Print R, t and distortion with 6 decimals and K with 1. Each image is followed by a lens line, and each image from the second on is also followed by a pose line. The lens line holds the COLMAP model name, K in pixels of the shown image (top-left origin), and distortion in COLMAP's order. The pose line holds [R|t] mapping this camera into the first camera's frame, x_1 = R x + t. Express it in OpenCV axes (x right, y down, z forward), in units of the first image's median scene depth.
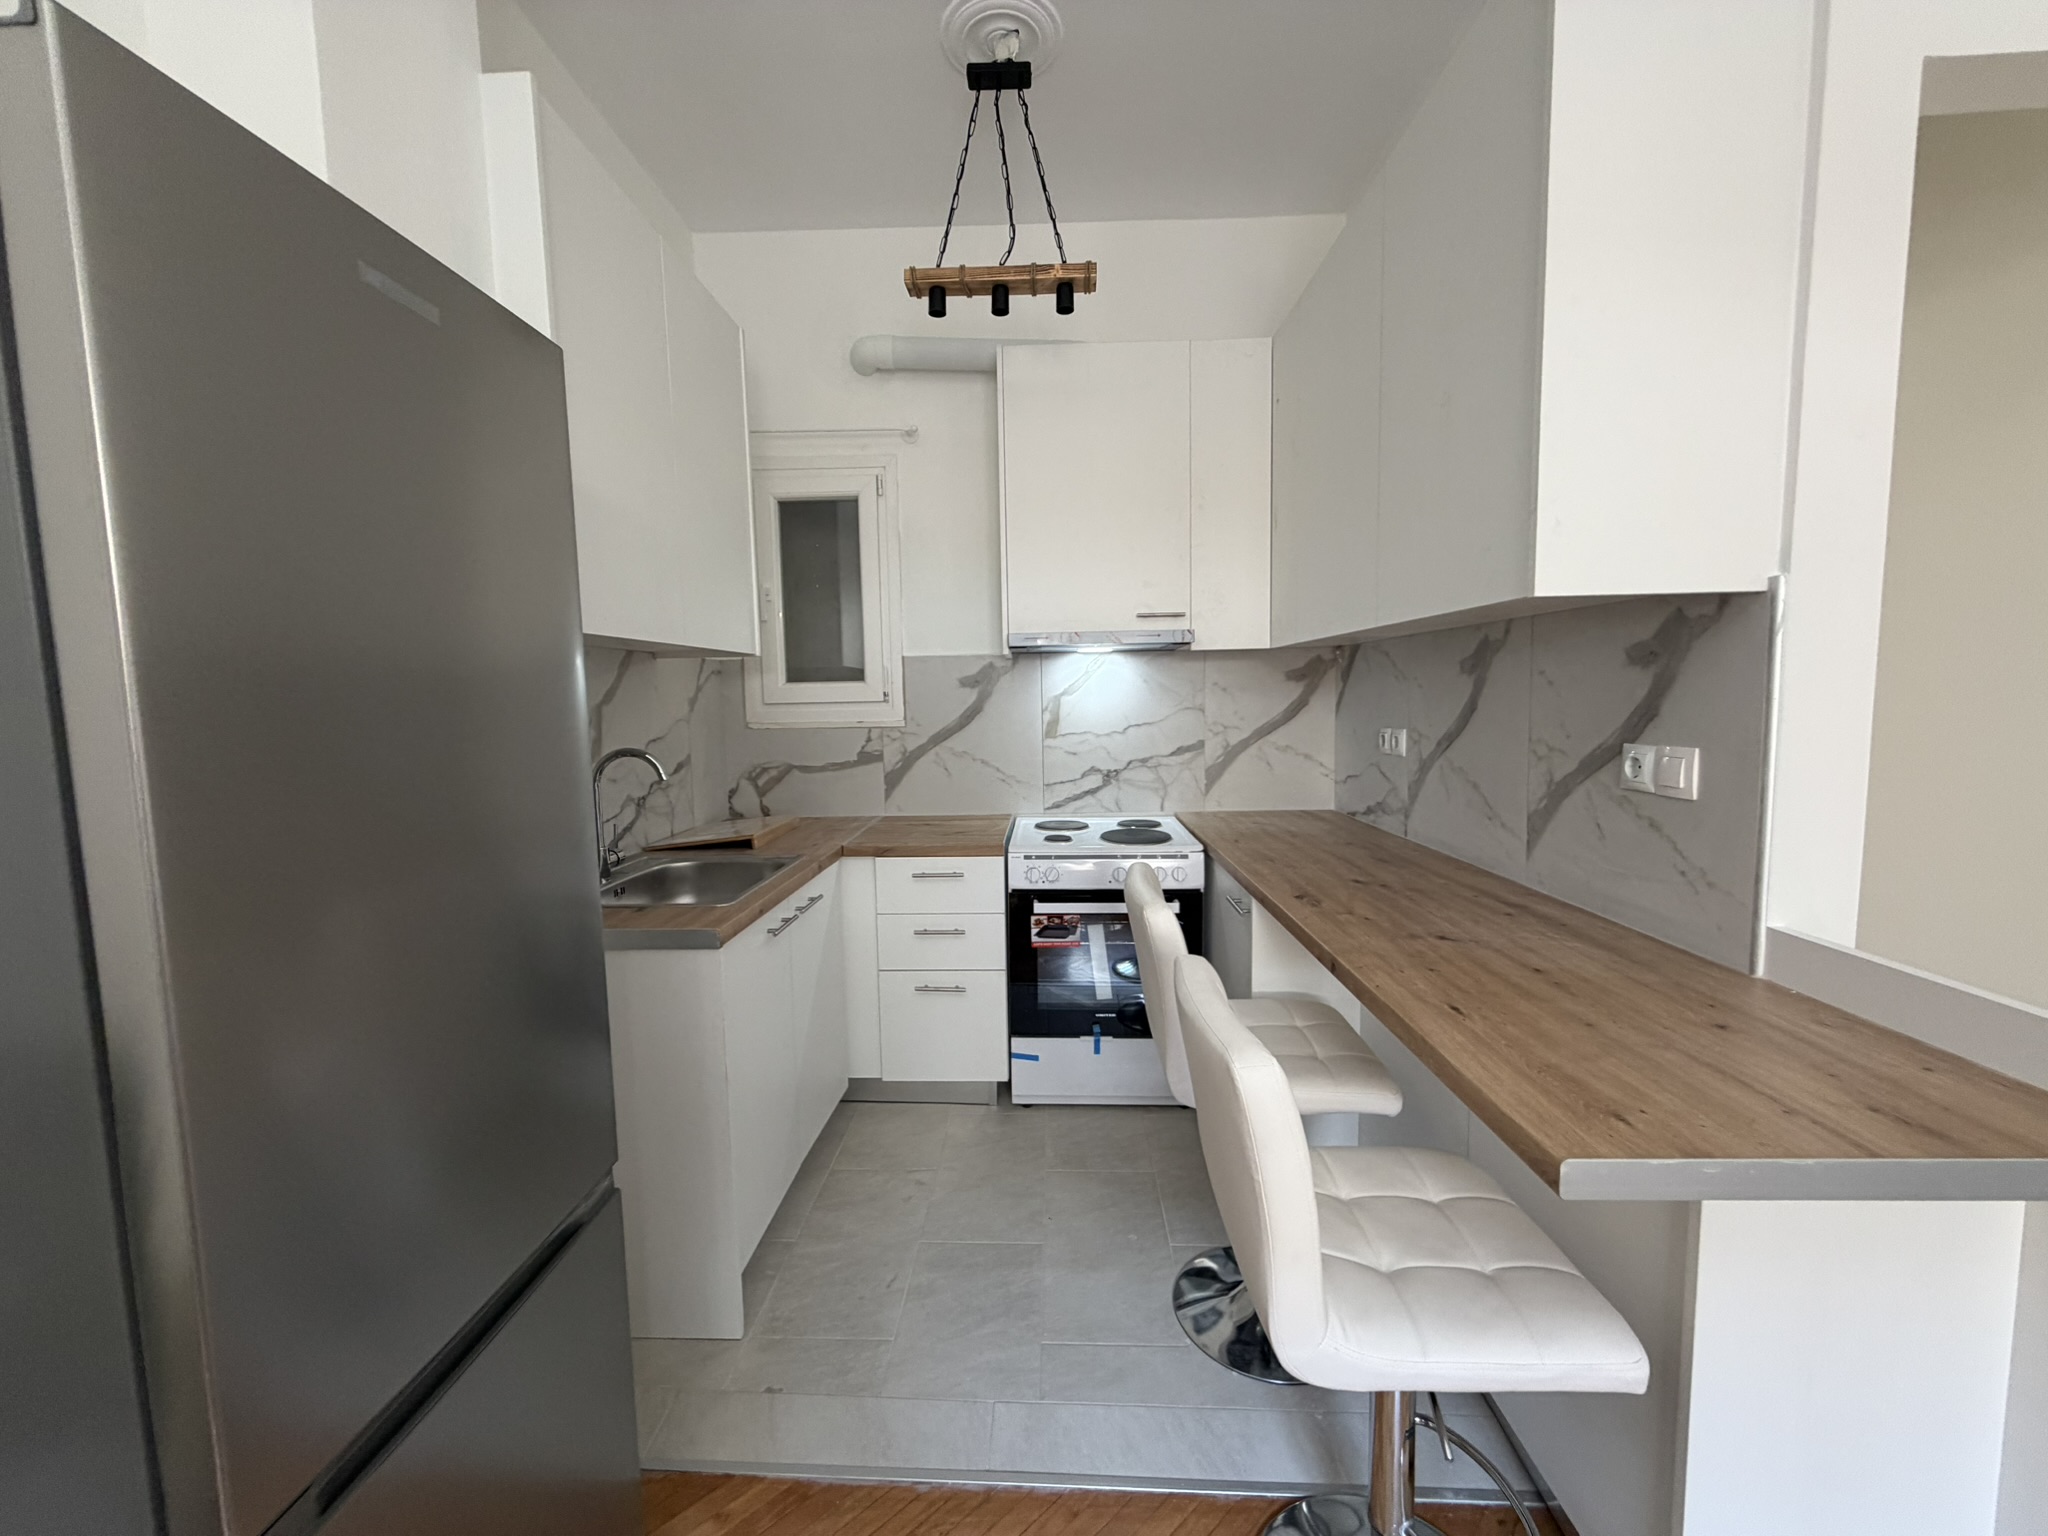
lens RADIAL K [[813.4, 0, 1021.0], [0, 813.4, 766.5], [0, 0, 1]] dist [0.000997, -0.000490]
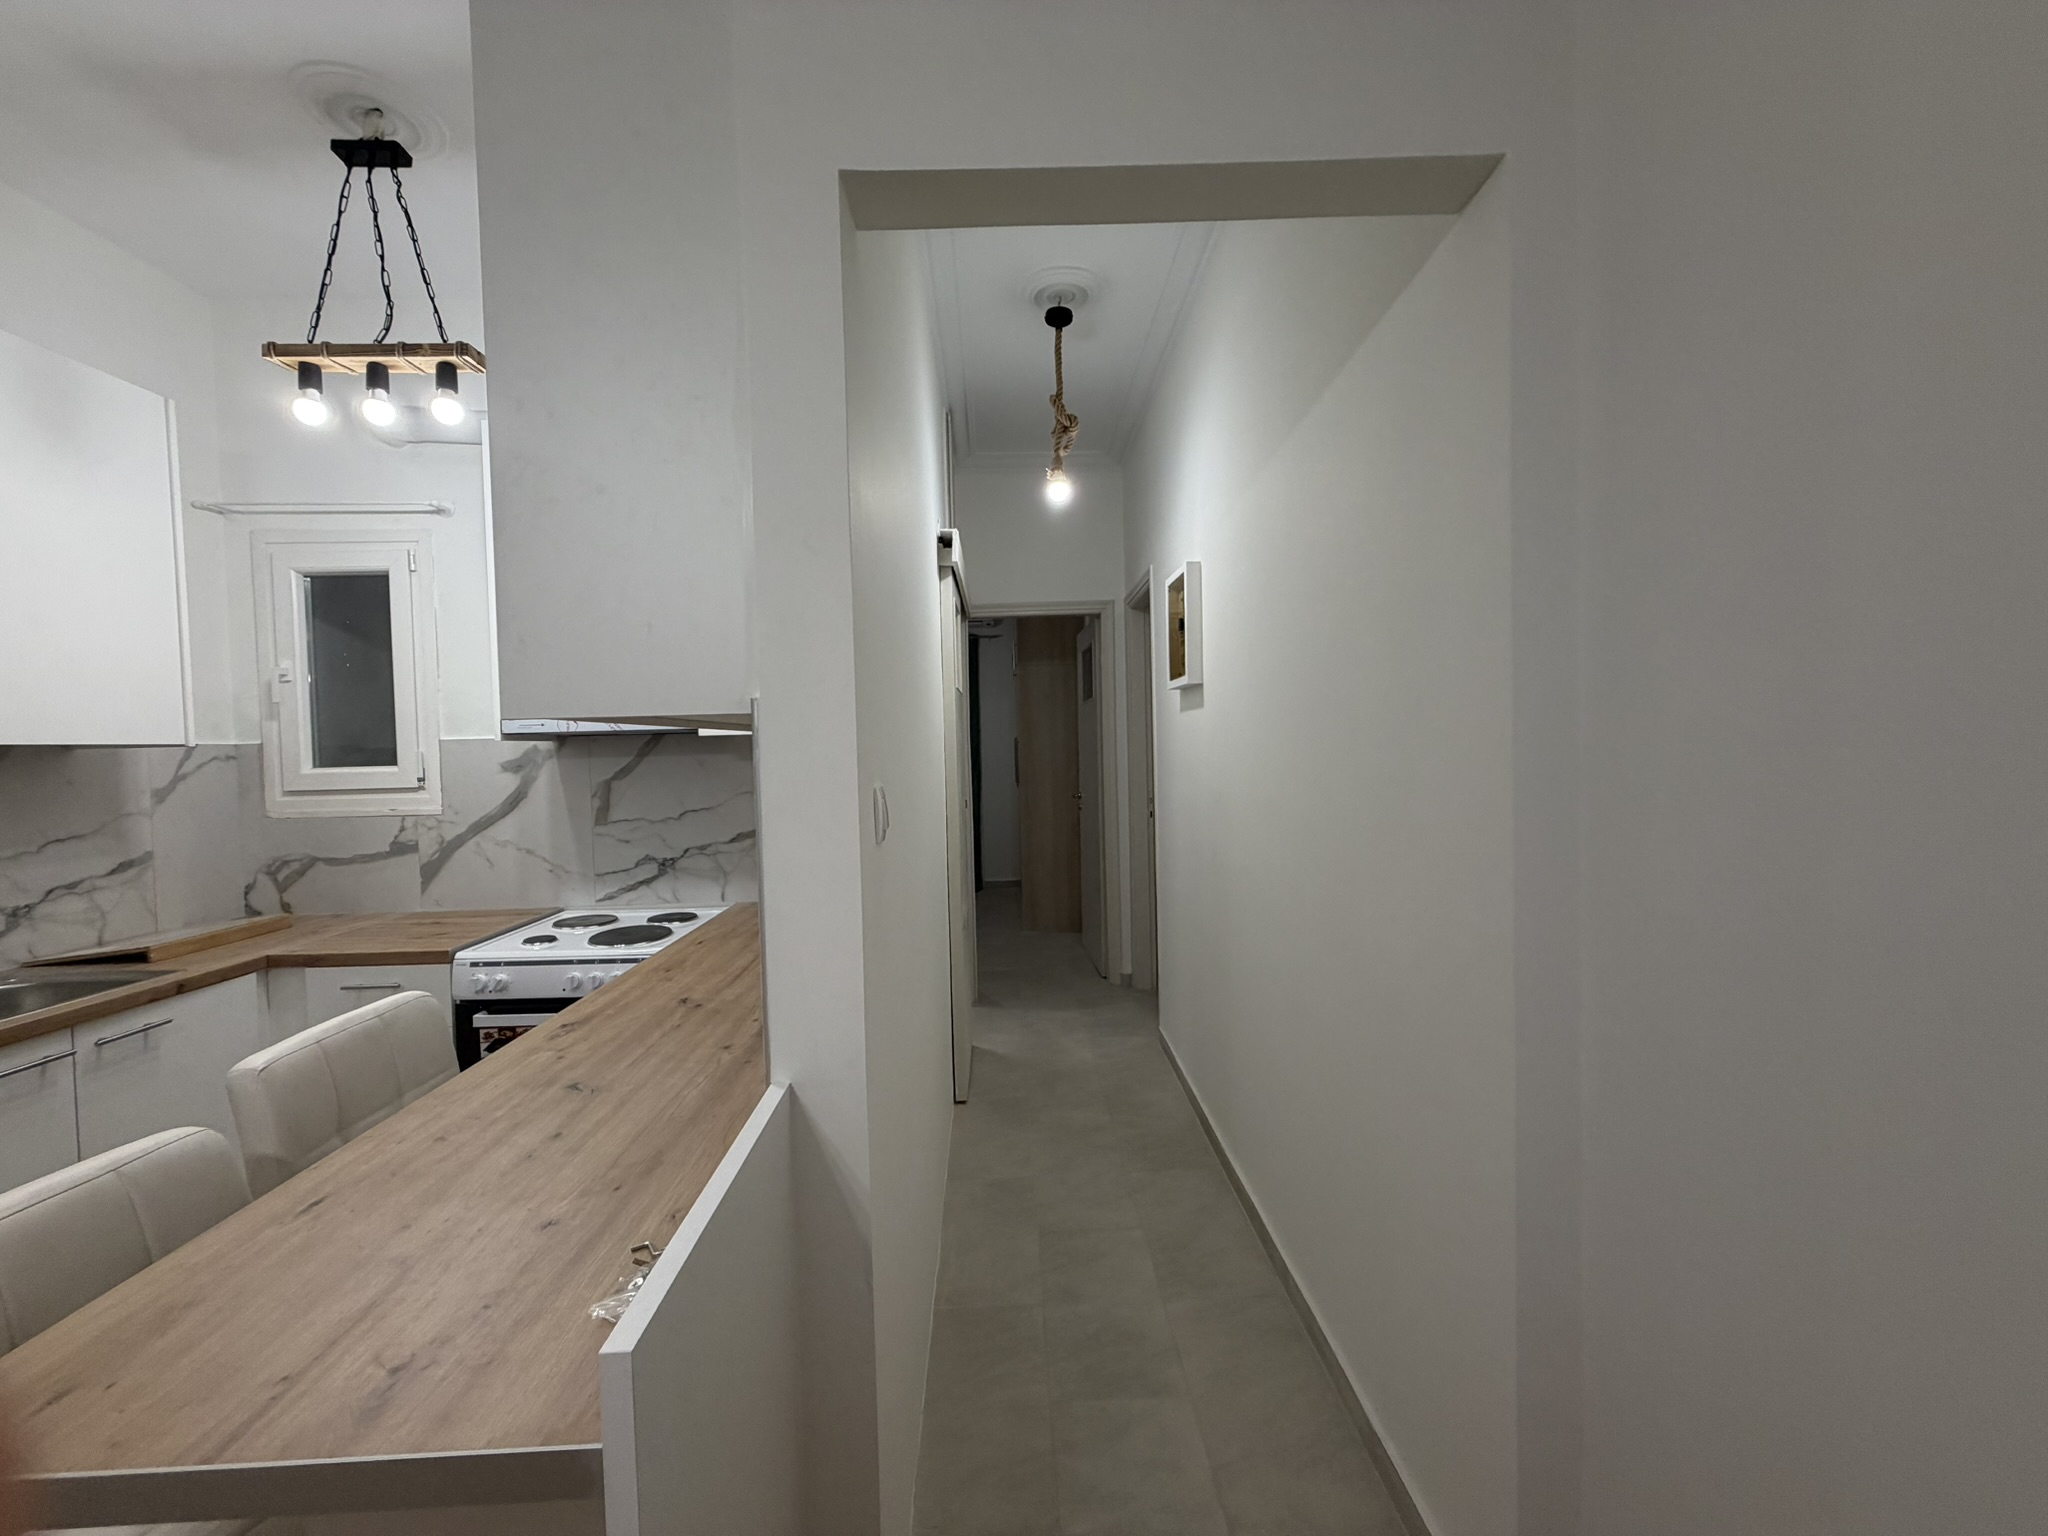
lens RADIAL K [[813.4, 0, 1019.2], [0, 813.4, 766.4], [0, 0, 1]] dist [0.000997, -0.000490]
pose [[0.997685, -0.006899, 0.067653, 0.560614], [0.011224, 0.997902, -0.063768, -0.045776], [-0.067071, 0.064379, 0.995669, 0.030341]]
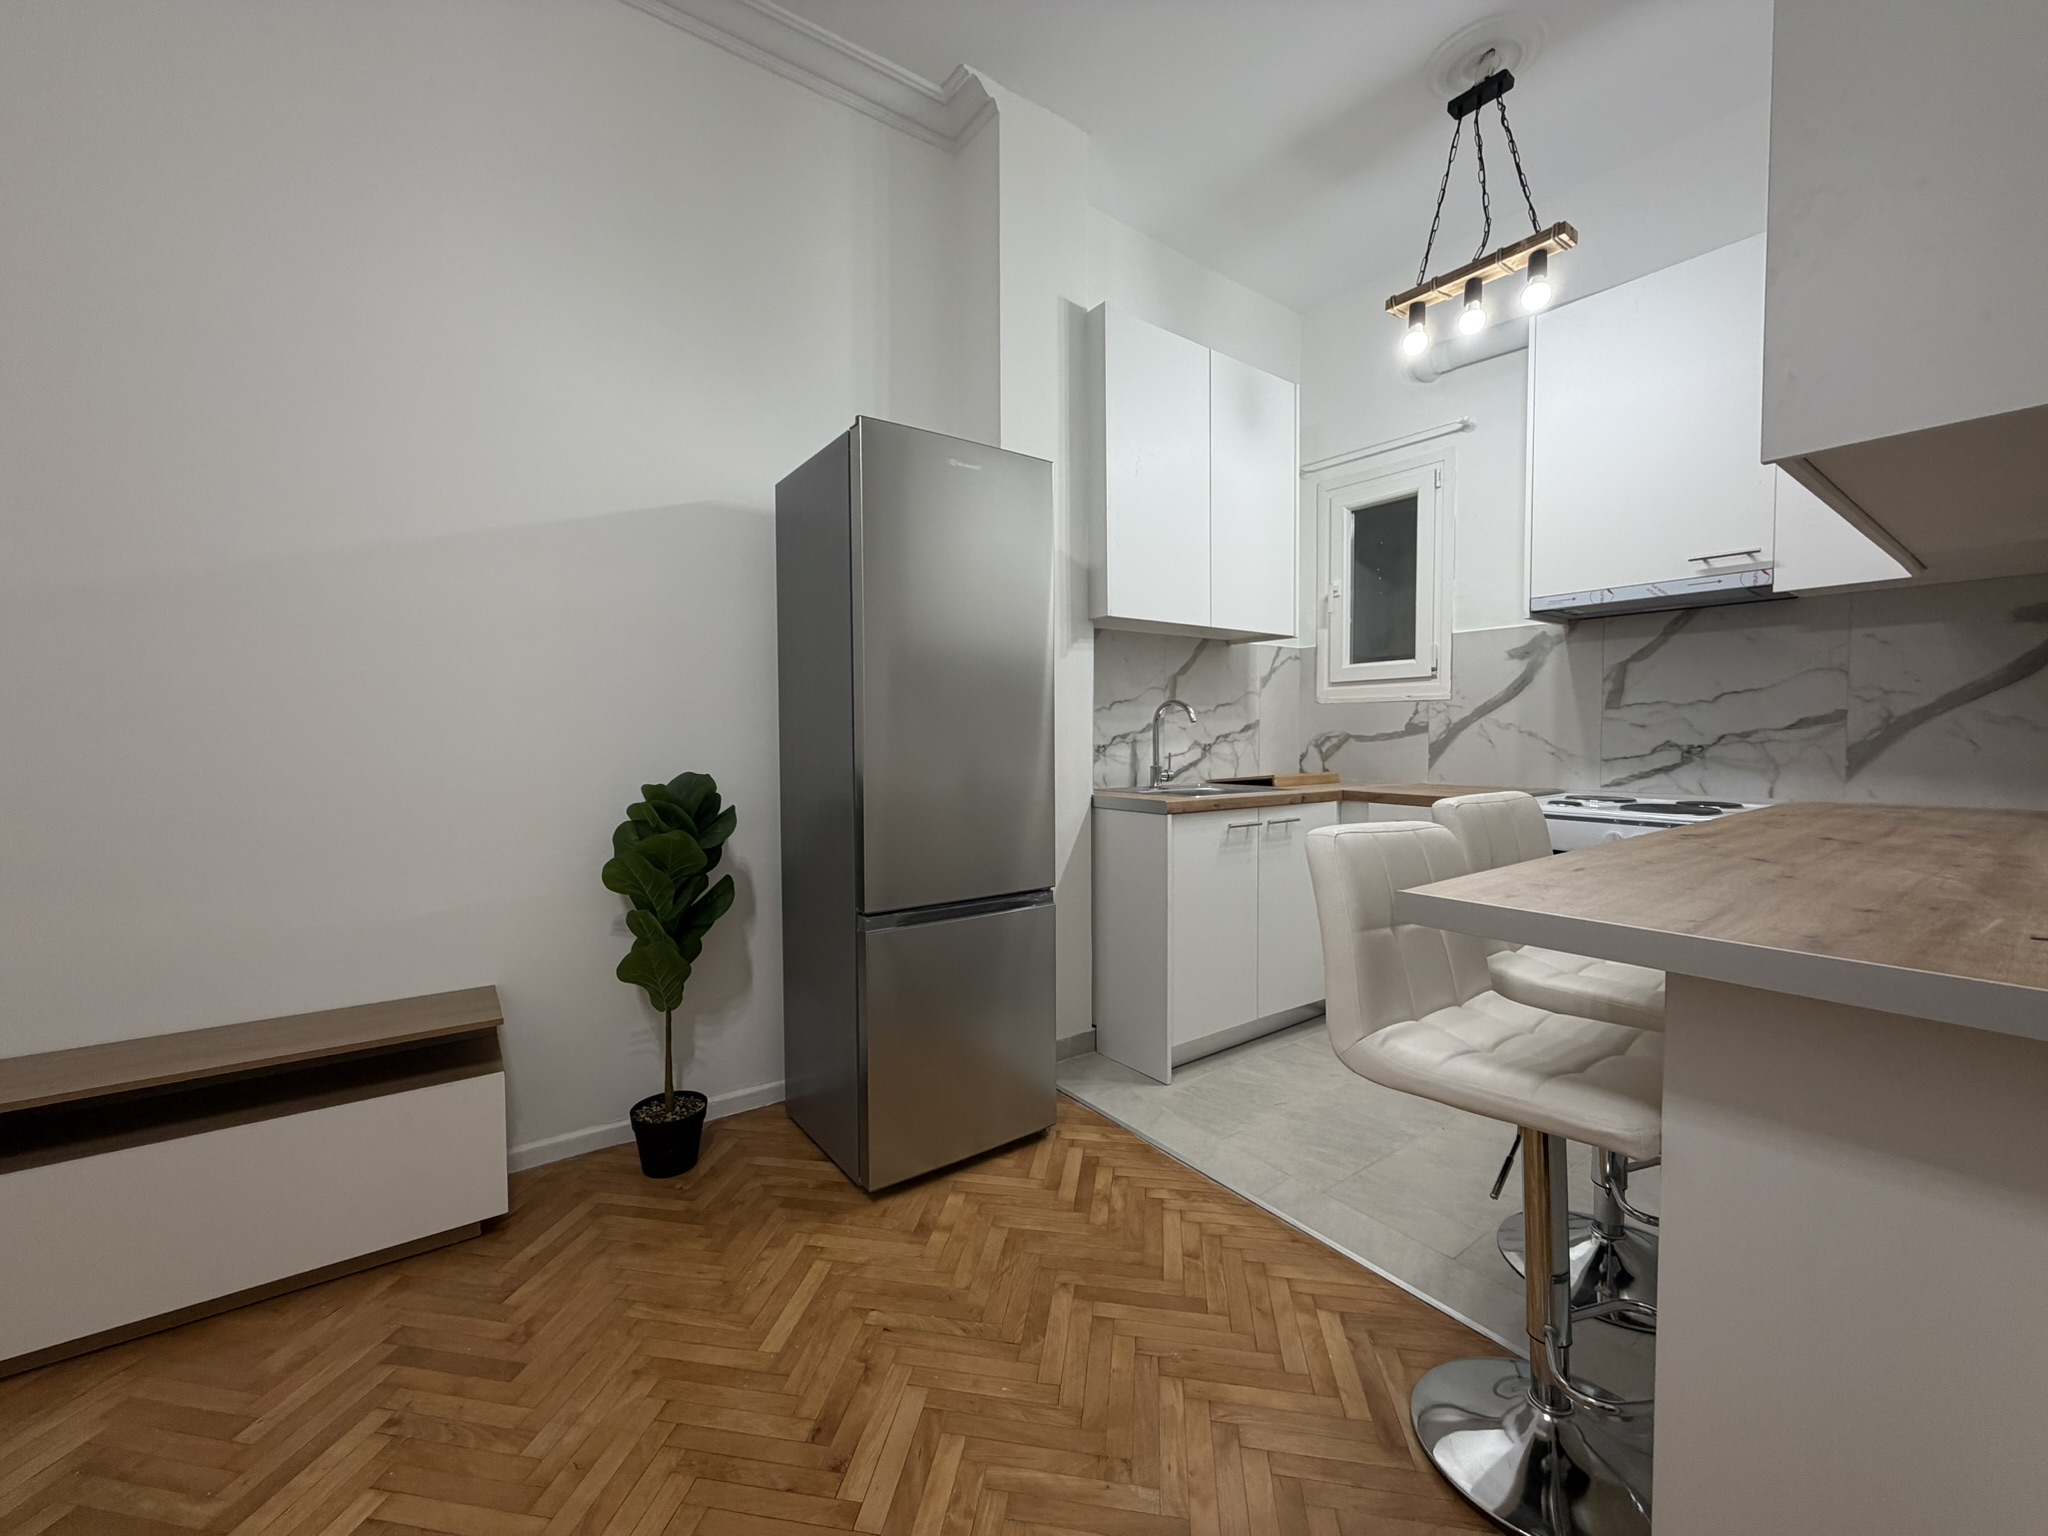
lens RADIAL K [[813.4, 0, 1022.8], [0, 813.4, 767.2], [0, 0, 1]] dist [0.000997, -0.000490]
pose [[0.627765, 0.047529, -0.776951, 0.412814], [-0.076826, 0.997044, -0.001081, 0.102110], [0.774603, 0.060369, 0.629561, -0.113174]]
